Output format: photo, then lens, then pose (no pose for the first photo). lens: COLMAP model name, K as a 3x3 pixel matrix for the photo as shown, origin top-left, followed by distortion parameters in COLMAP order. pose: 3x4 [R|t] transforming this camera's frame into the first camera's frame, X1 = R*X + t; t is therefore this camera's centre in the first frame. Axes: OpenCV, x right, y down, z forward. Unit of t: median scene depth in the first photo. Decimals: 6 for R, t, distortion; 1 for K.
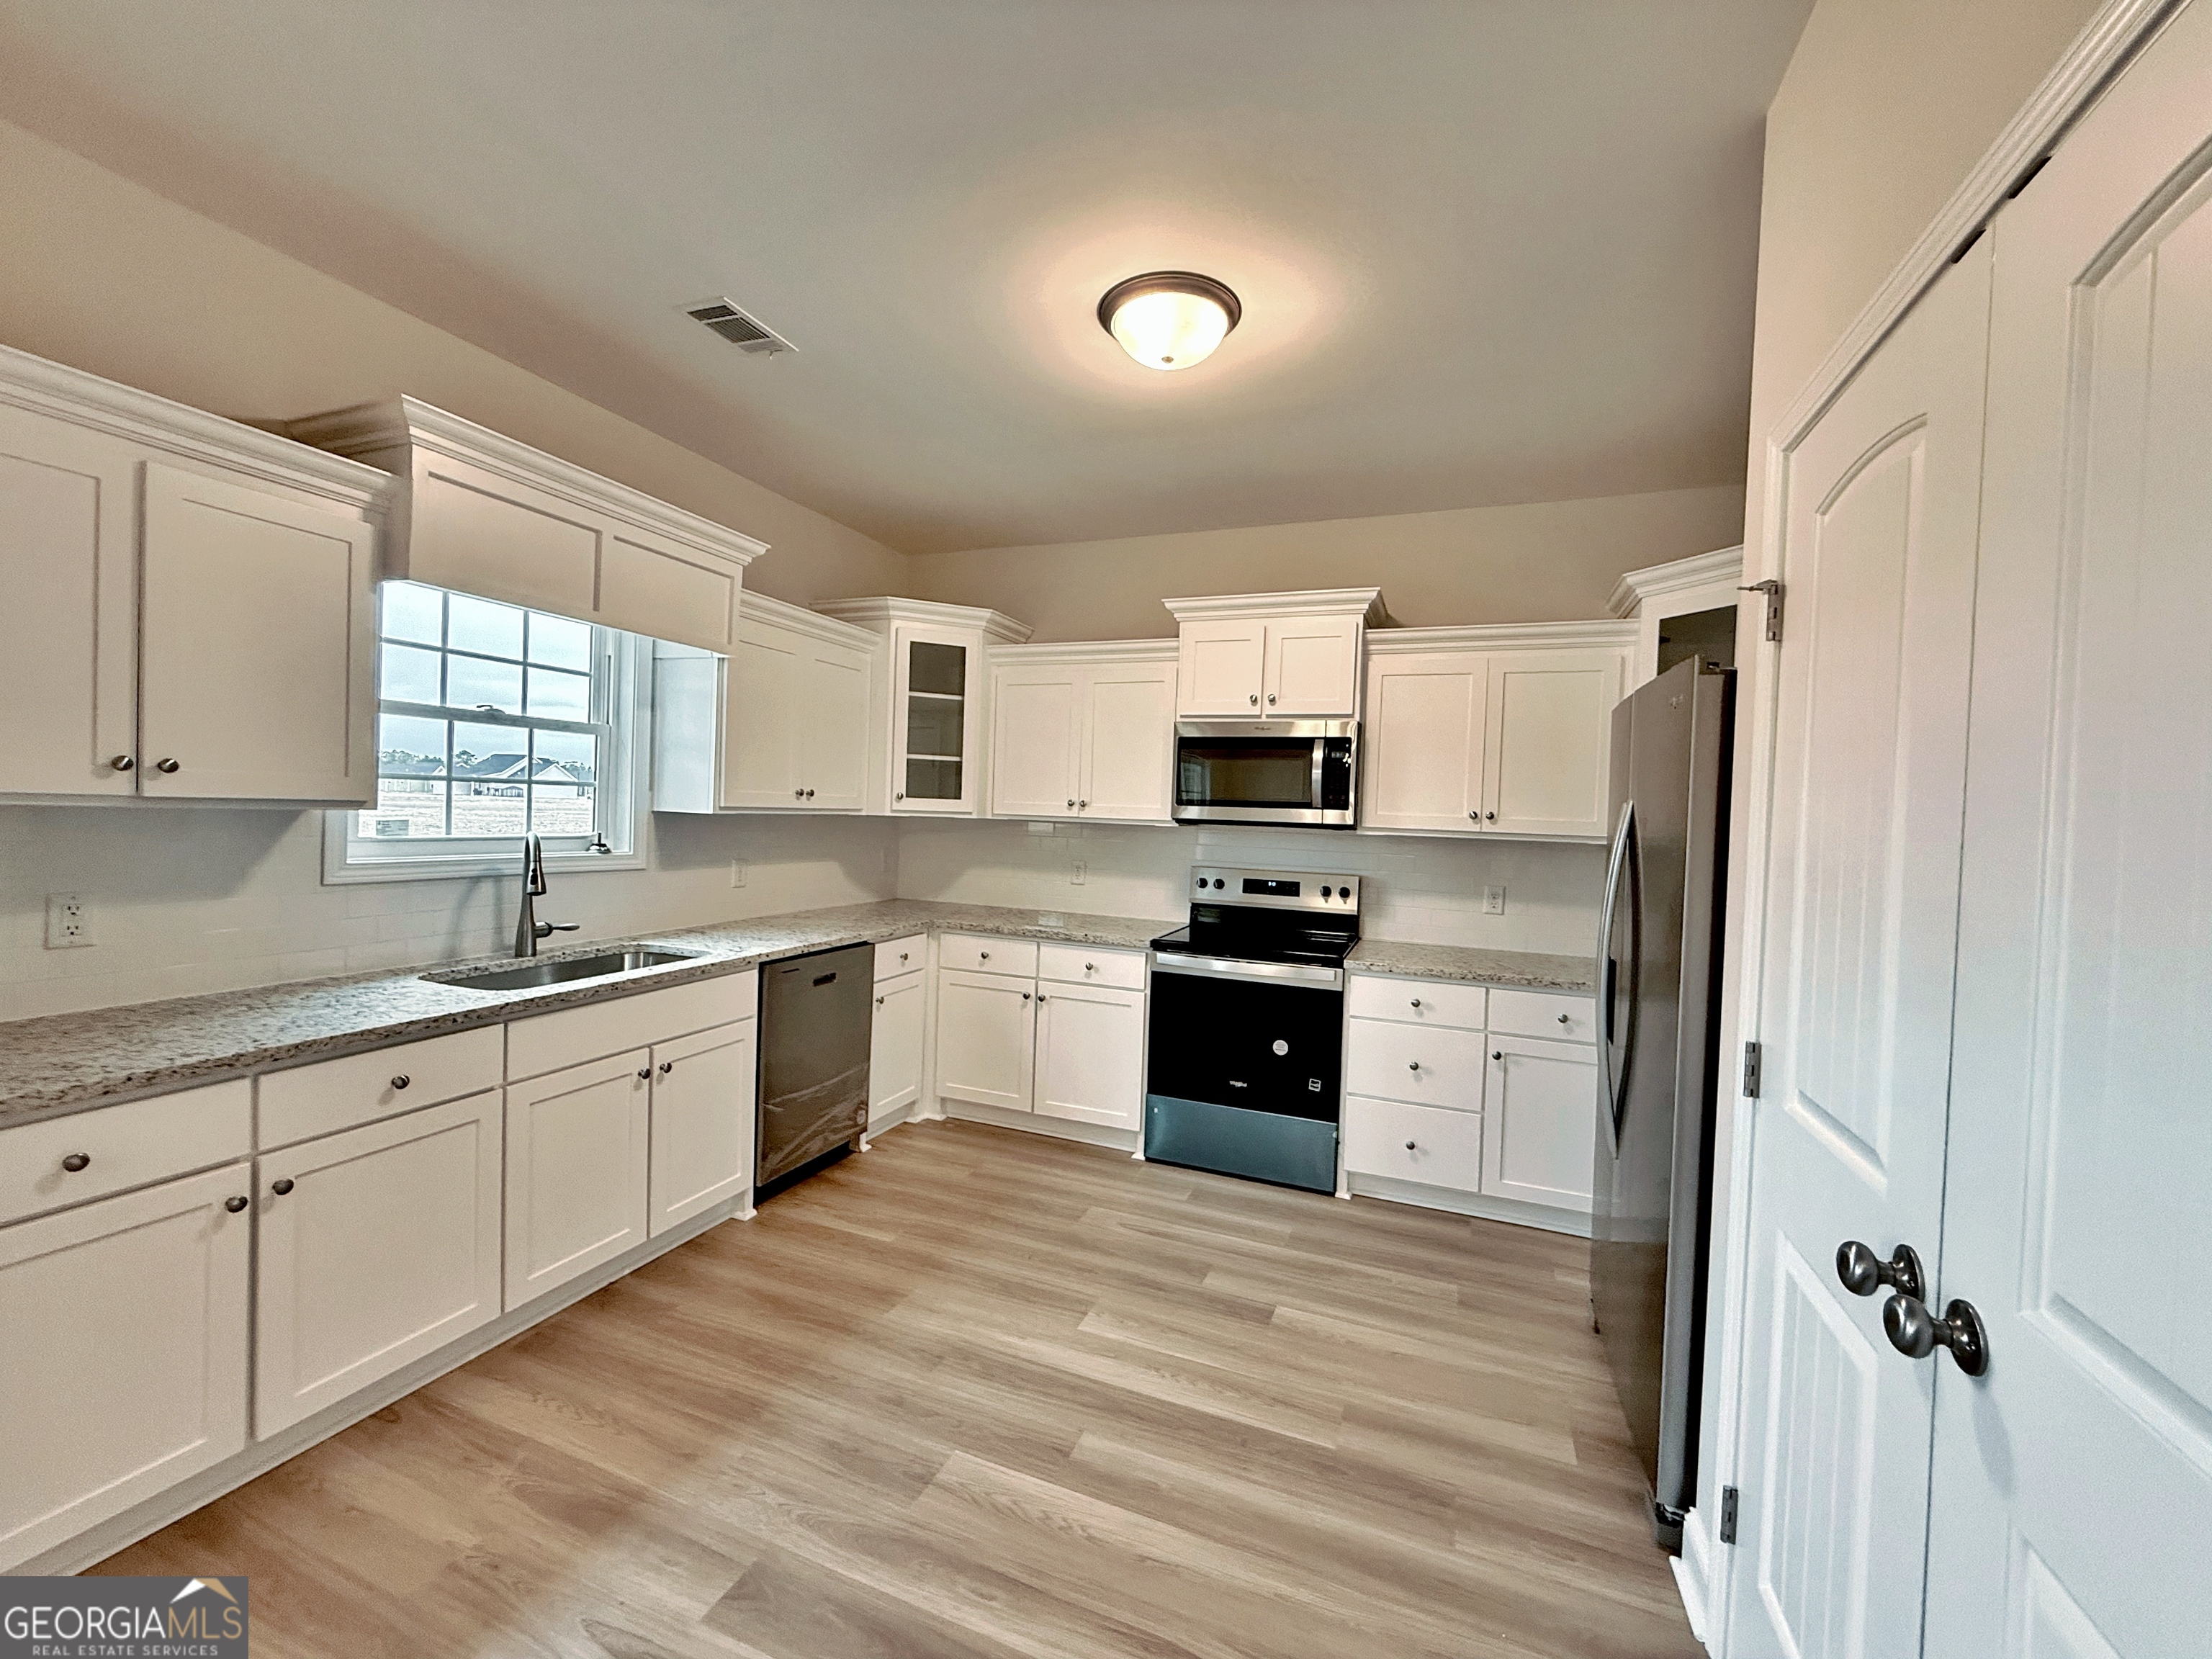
lens RADIAL K [[881.0, 0, 1098.6], [0, 881.0, 828.0], [0, 0, 1]] dist [0.000183, 0.000046]
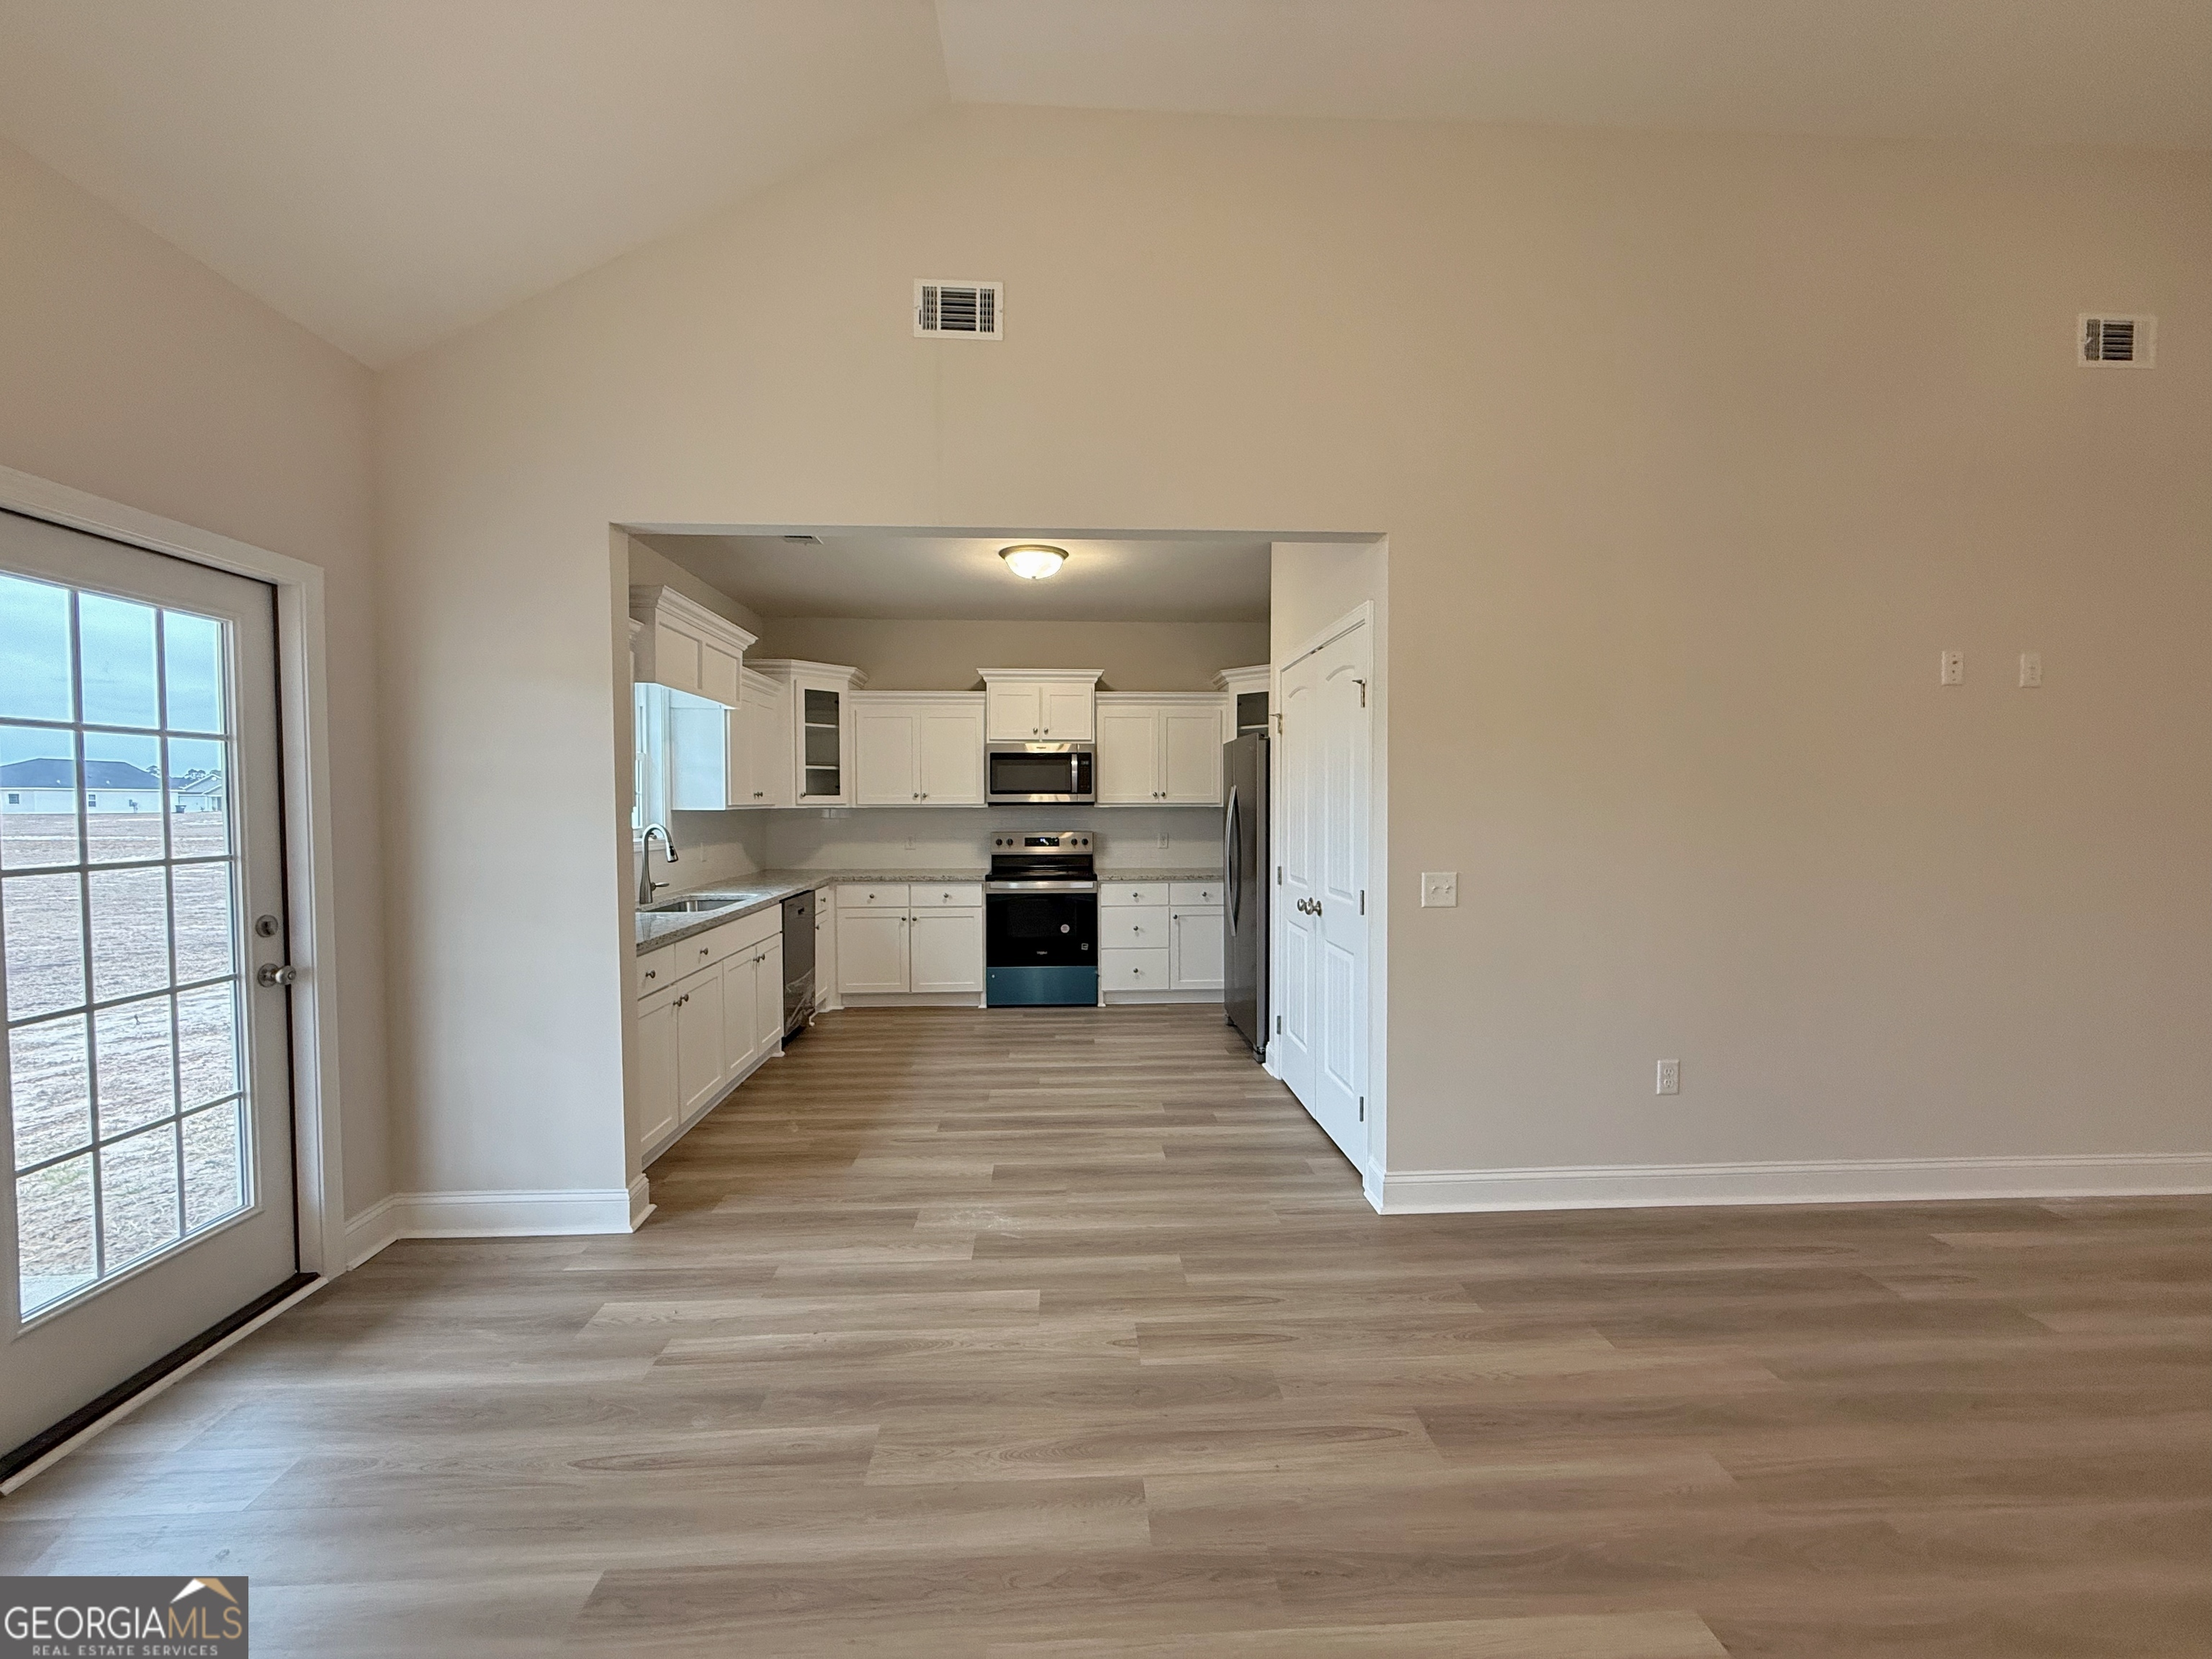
lens RADIAL K [[882.3, 0, 1099.9], [0, 882.3, 825.7], [0, 0, 1]] dist [-0.000458, 0.000352]
pose [[0.907120, -0.048582, 0.418059, -0.449160], [0.042283, 0.998810, 0.024324, 0.001537], [-0.418743, -0.004388, 0.908094, -0.623474]]
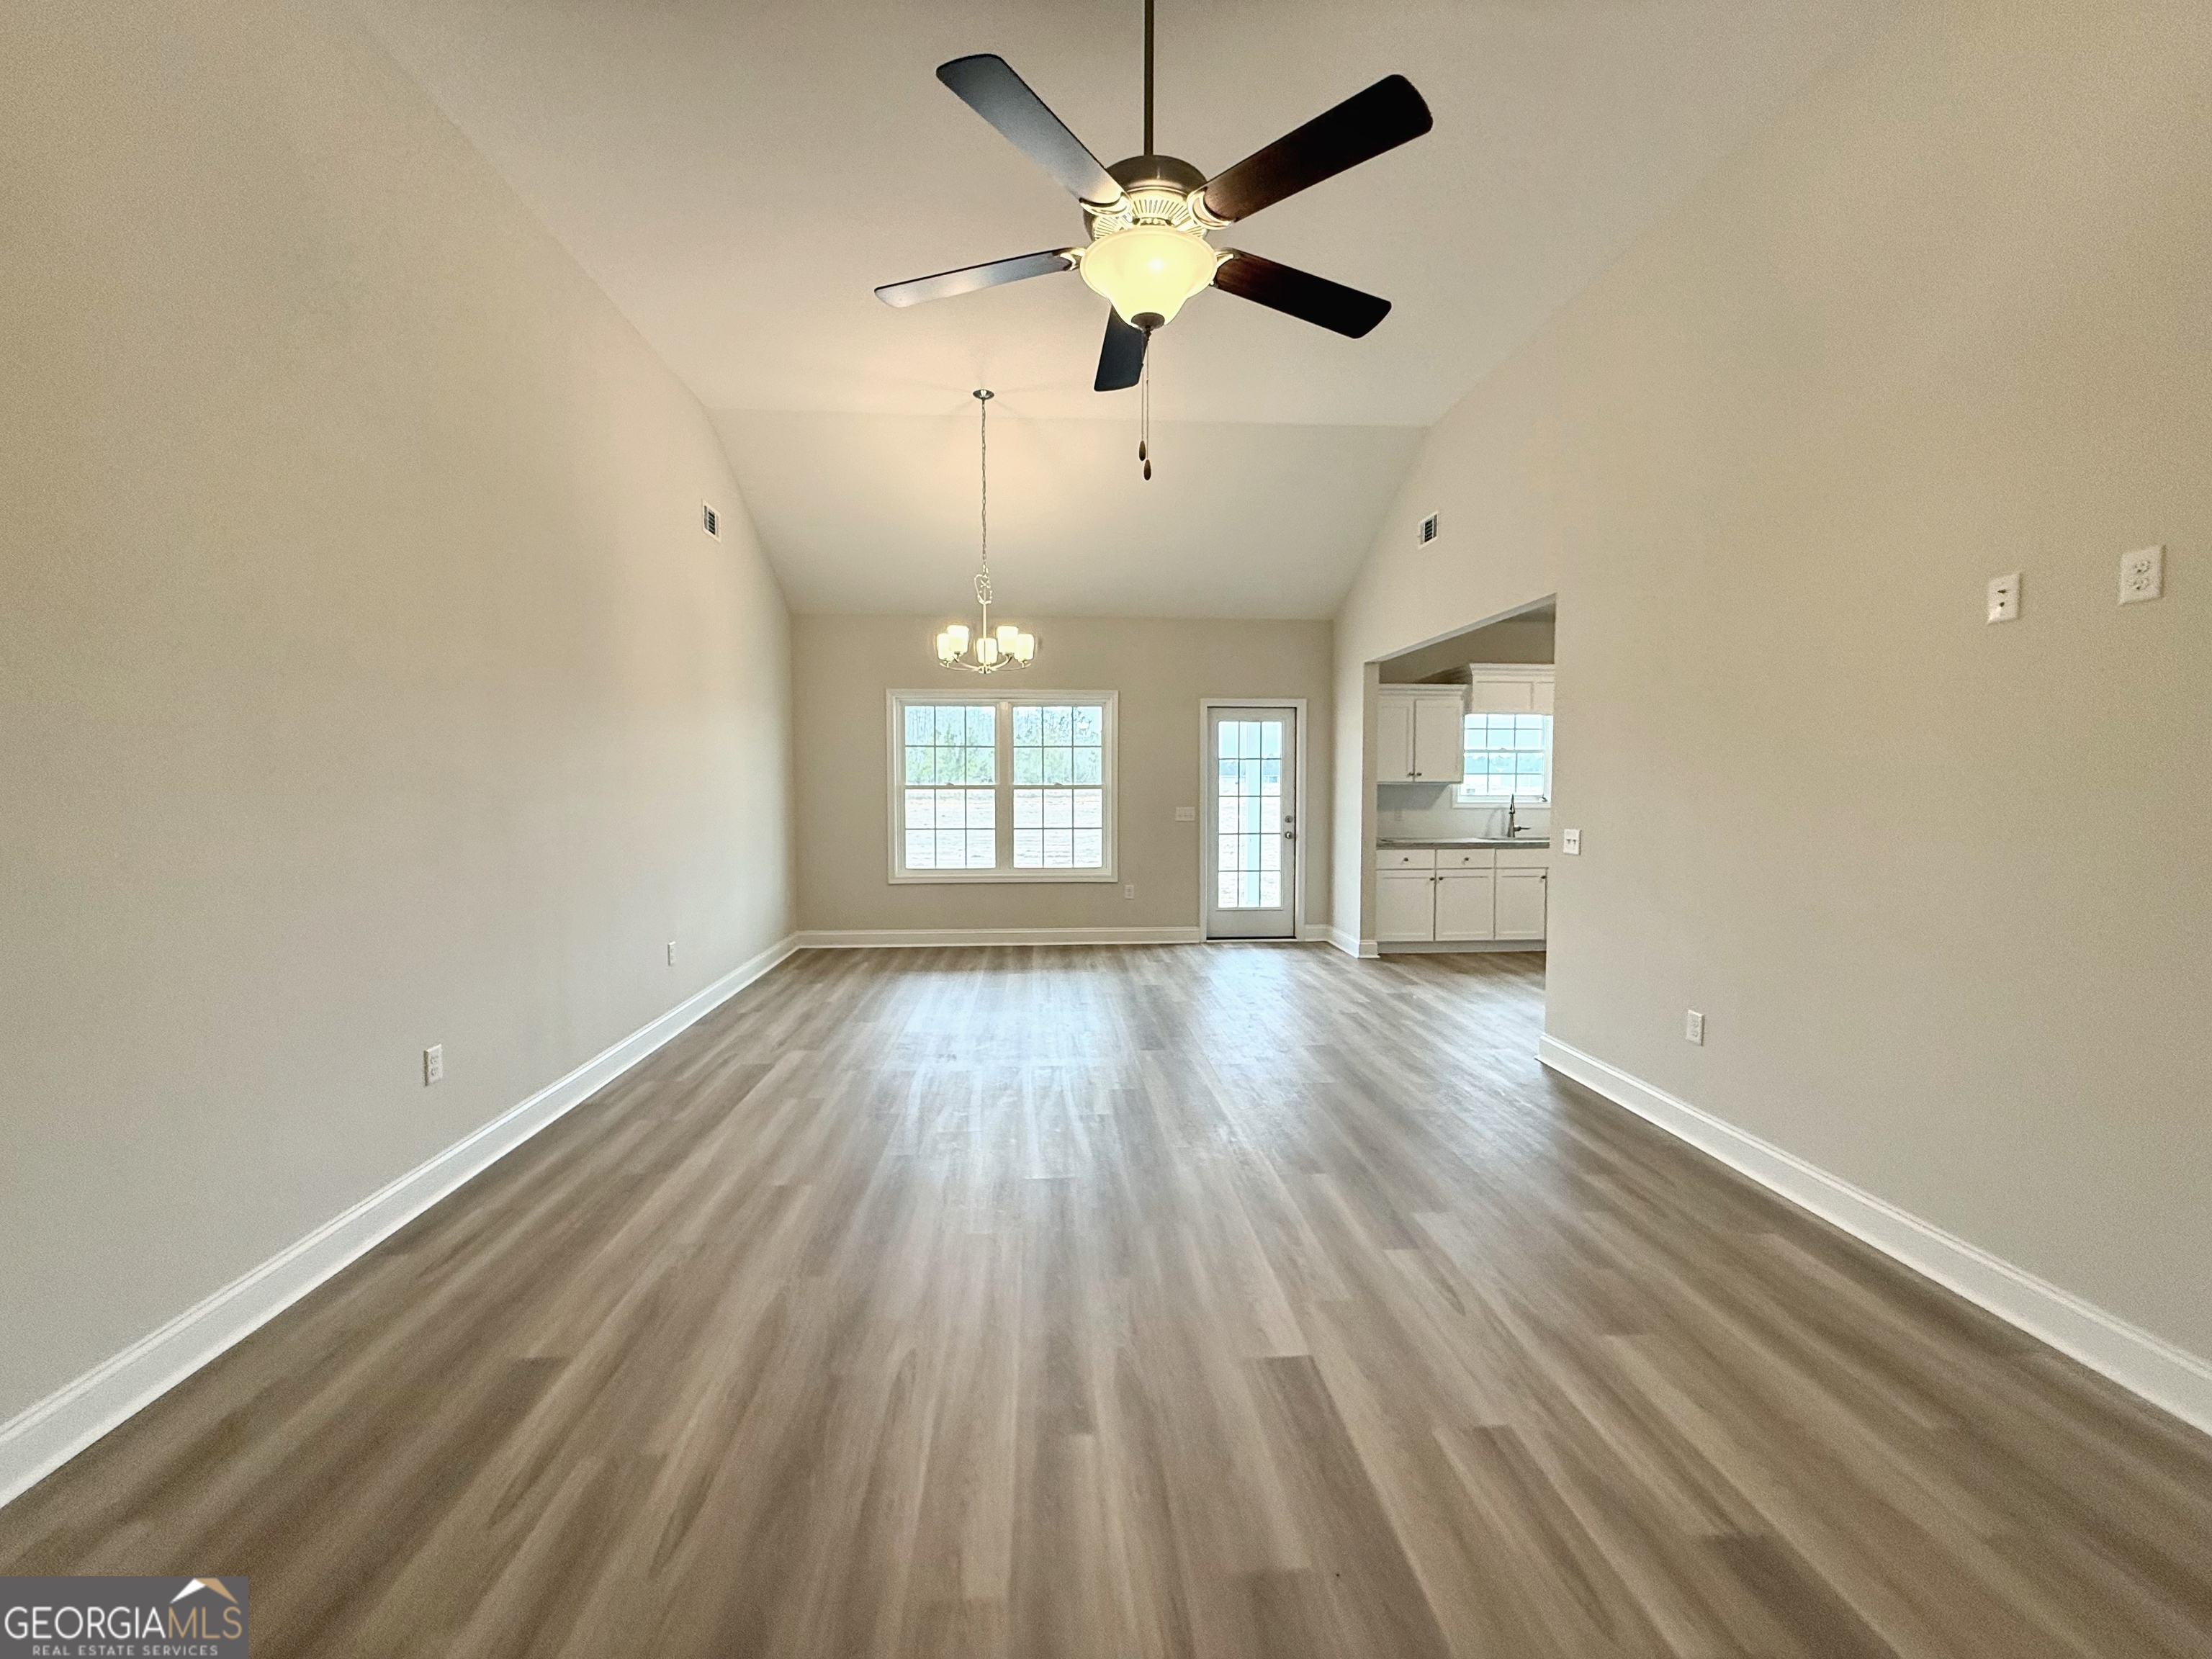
lens RADIAL K [[882.3, 0, 1099.9], [0, 882.3, 825.7], [0, 0, 1]] dist [-0.000458, 0.000352]
pose [[0.436166, 0.010821, -0.899801, 1.008696], [-0.002661, 0.999939, 0.010736, 0.065712], [0.899862, -0.002288, 0.436168, -1.079476]]
